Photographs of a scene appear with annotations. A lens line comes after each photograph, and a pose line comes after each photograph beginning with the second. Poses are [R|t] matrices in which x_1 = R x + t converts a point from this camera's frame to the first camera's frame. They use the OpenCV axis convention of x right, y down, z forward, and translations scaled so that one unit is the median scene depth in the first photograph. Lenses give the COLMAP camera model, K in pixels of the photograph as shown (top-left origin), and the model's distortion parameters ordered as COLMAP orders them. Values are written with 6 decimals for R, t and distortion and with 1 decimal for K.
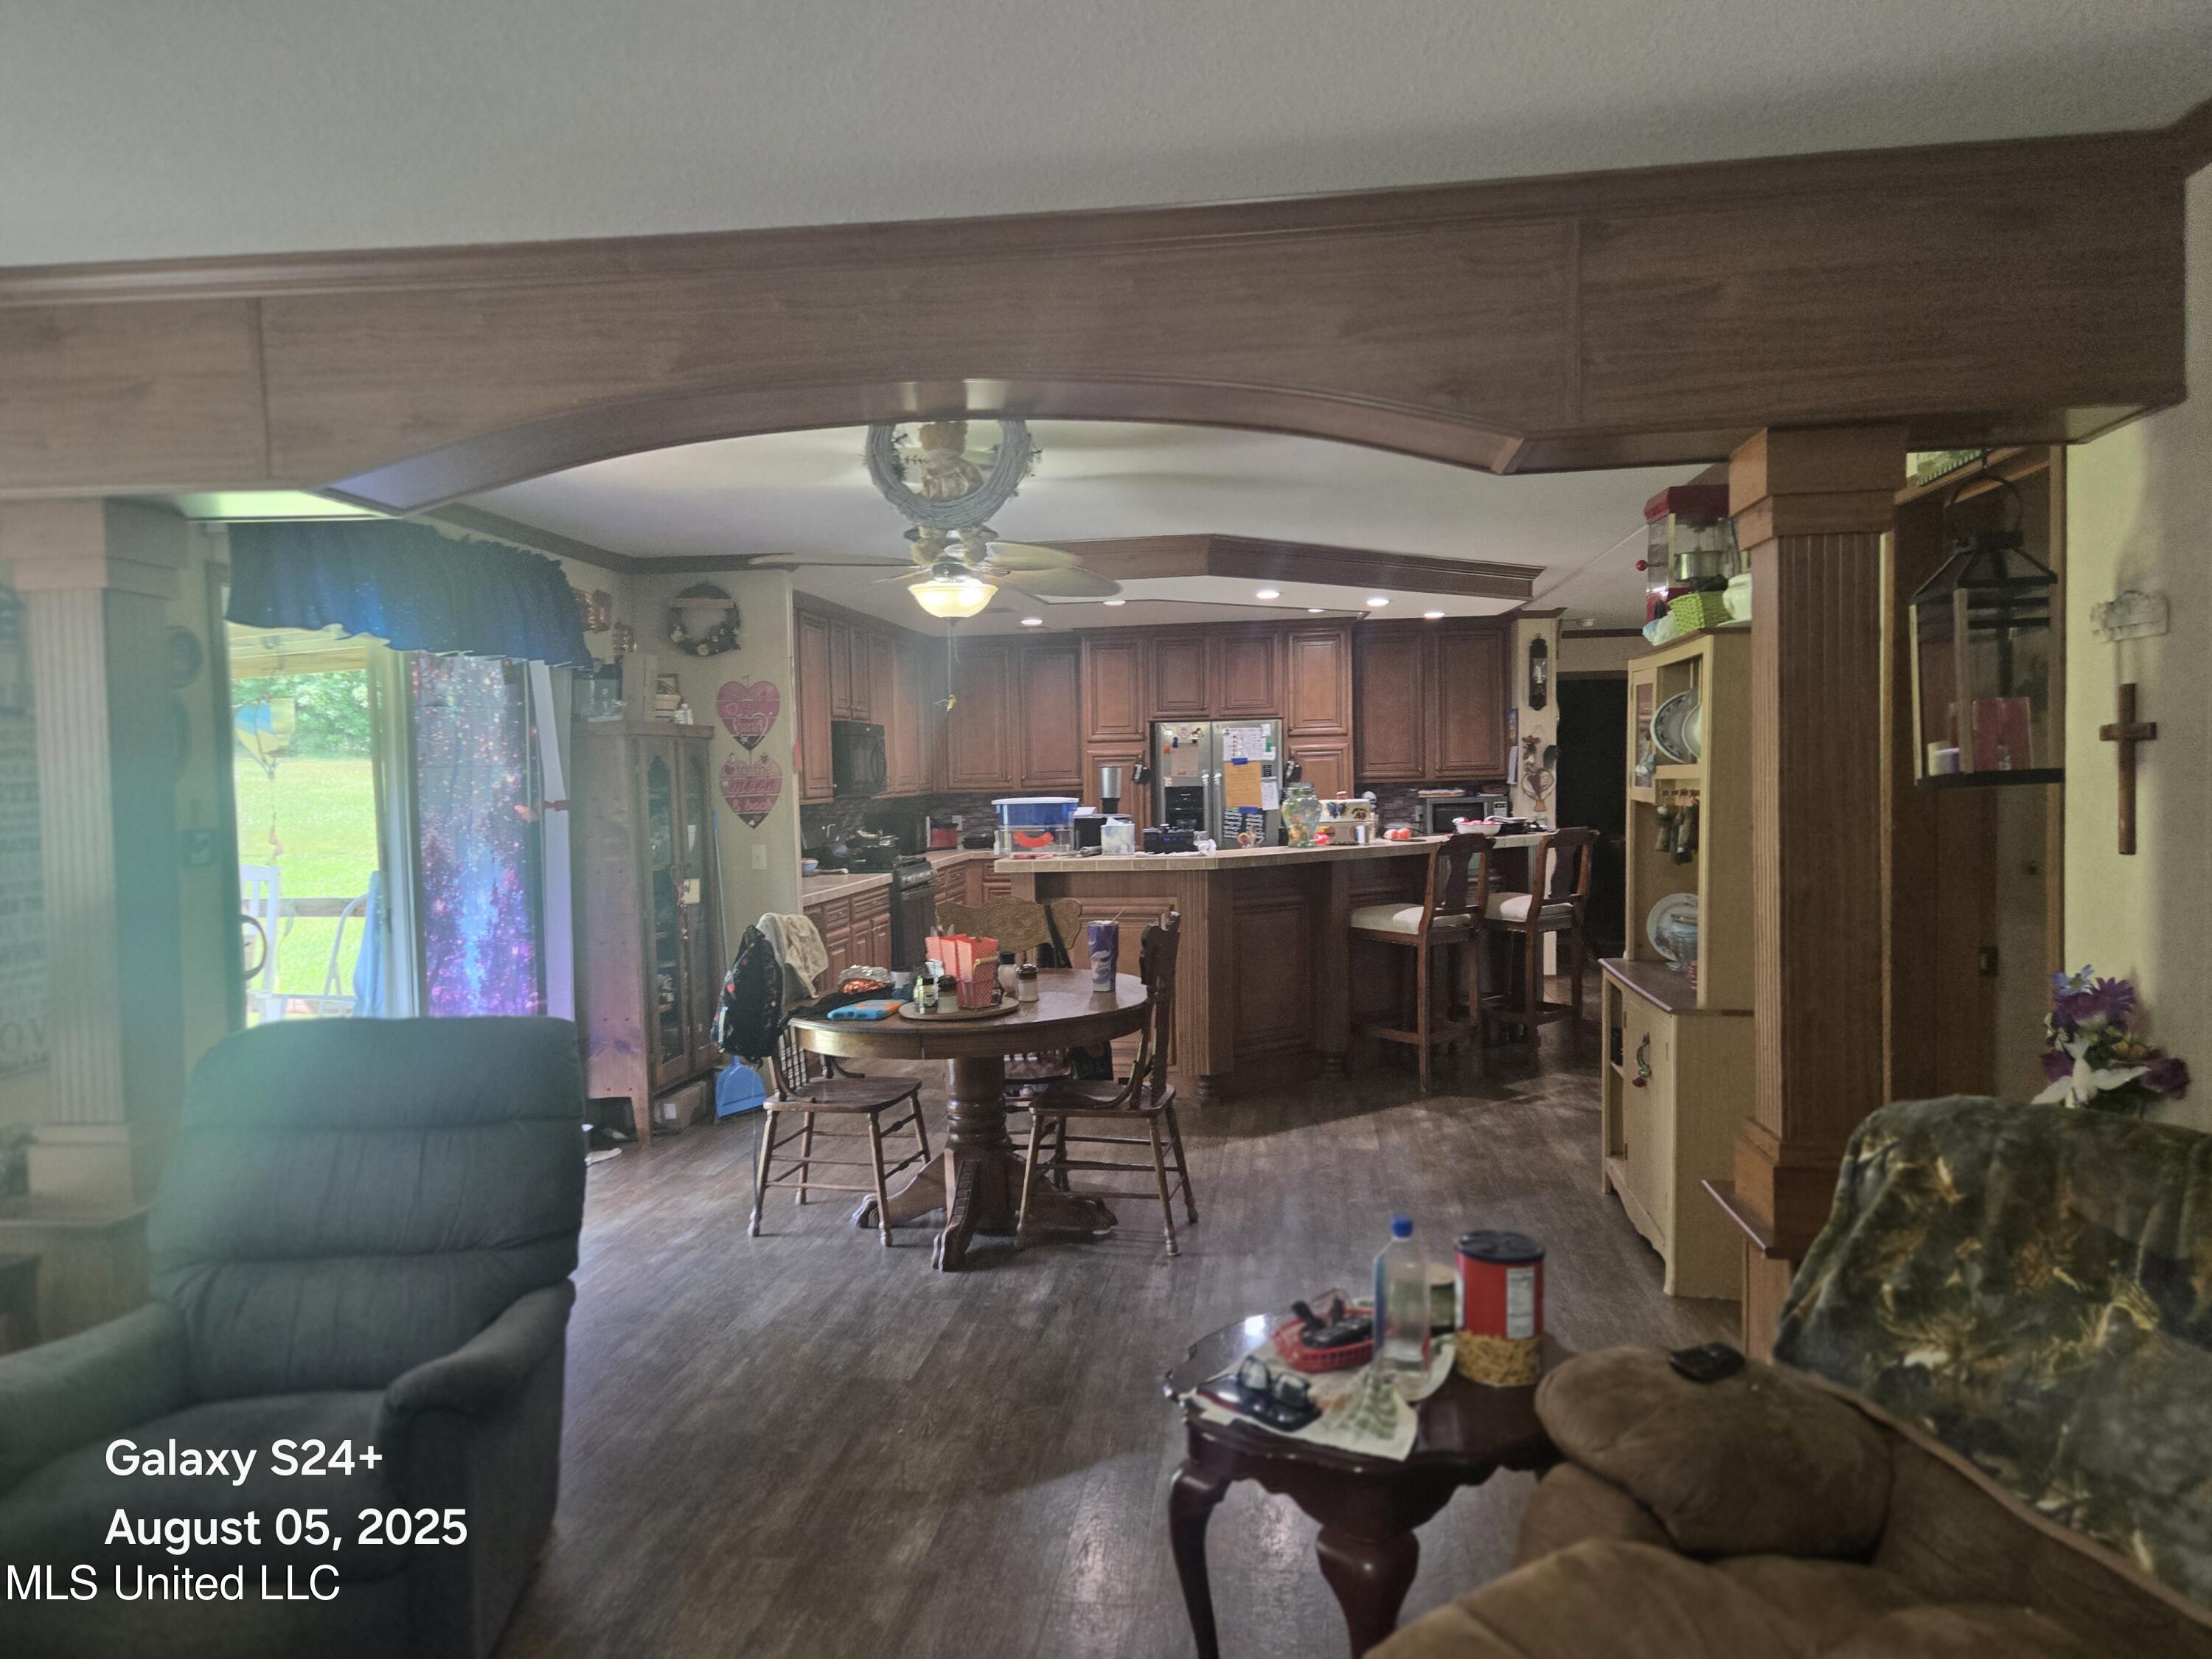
lens RADIAL K [[1489.2, 0, 1100.7], [0, 1489.2, 840.2], [0, 0, 1]] dist [0.075147, -0.060832]
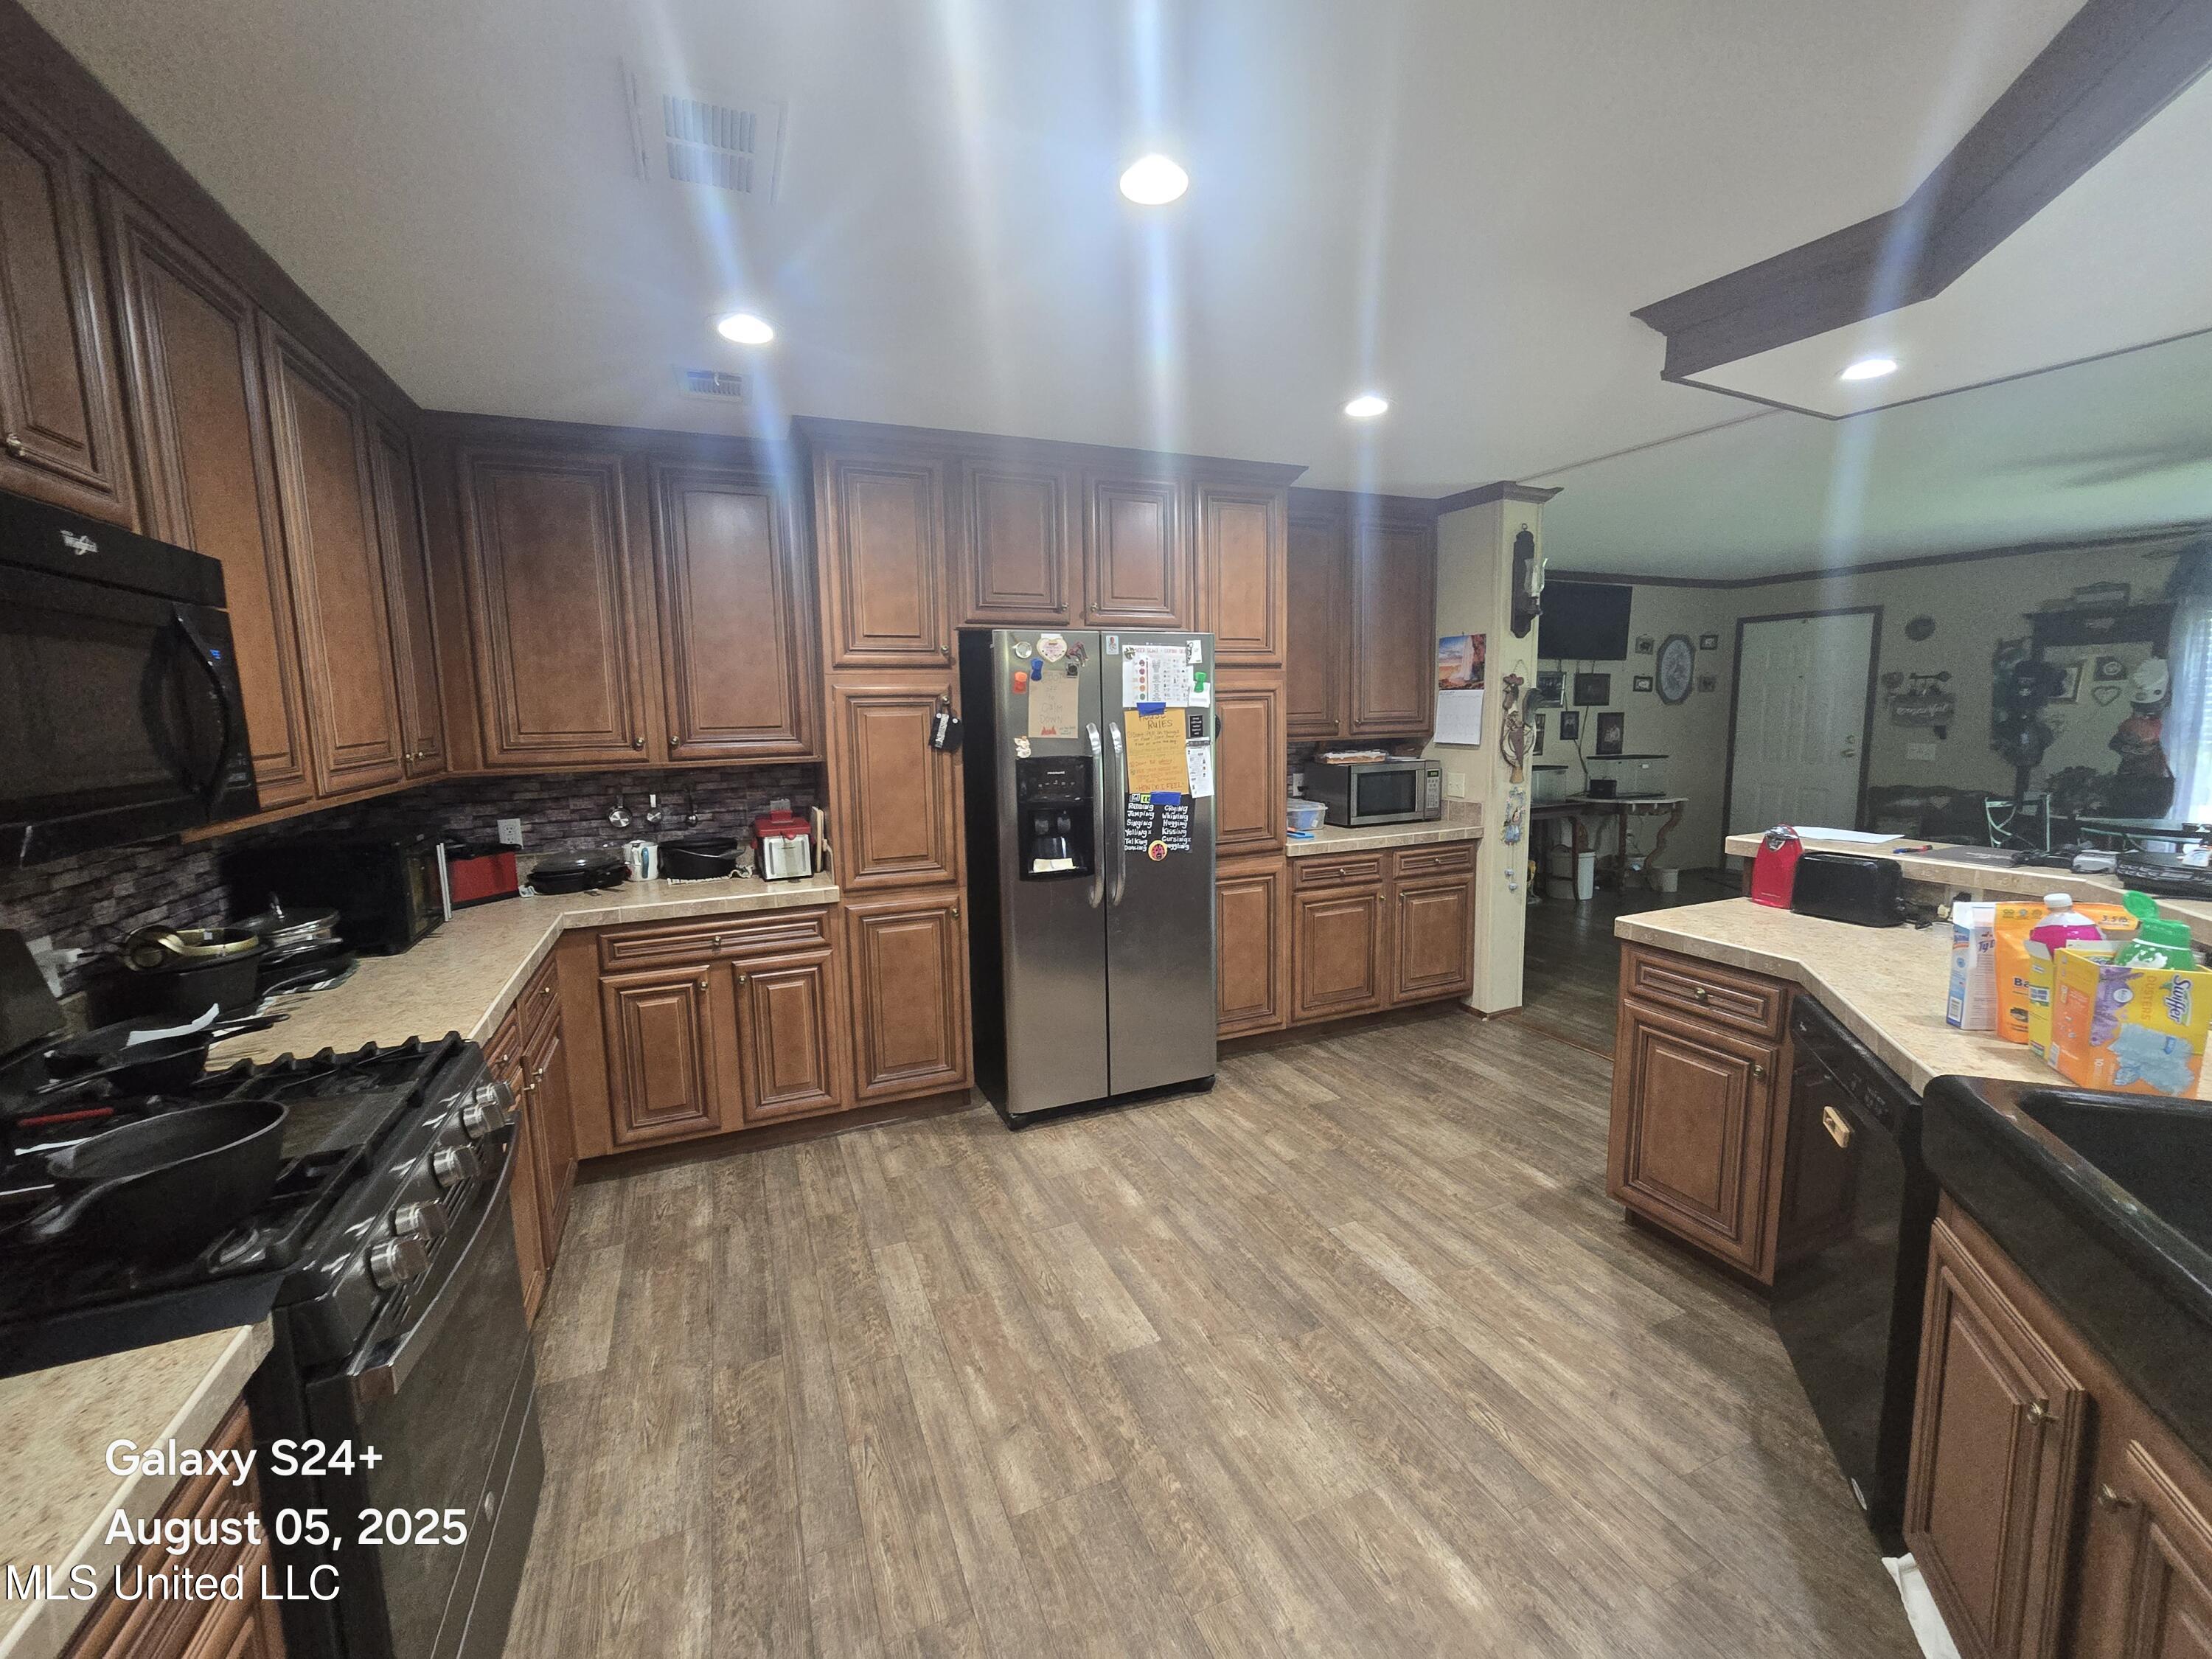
lens RADIAL K [[924.6, 0, 1124.2], [0, 924.6, 833.6], [0, 0, 1]] dist [0.000758, -0.000372]
pose [[0.858003, -0.064025, 0.509639, -0.087647], [0.024428, 0.996165, 0.084021, -0.036231], [-0.513064, -0.059641, 0.856276, 0.715834]]
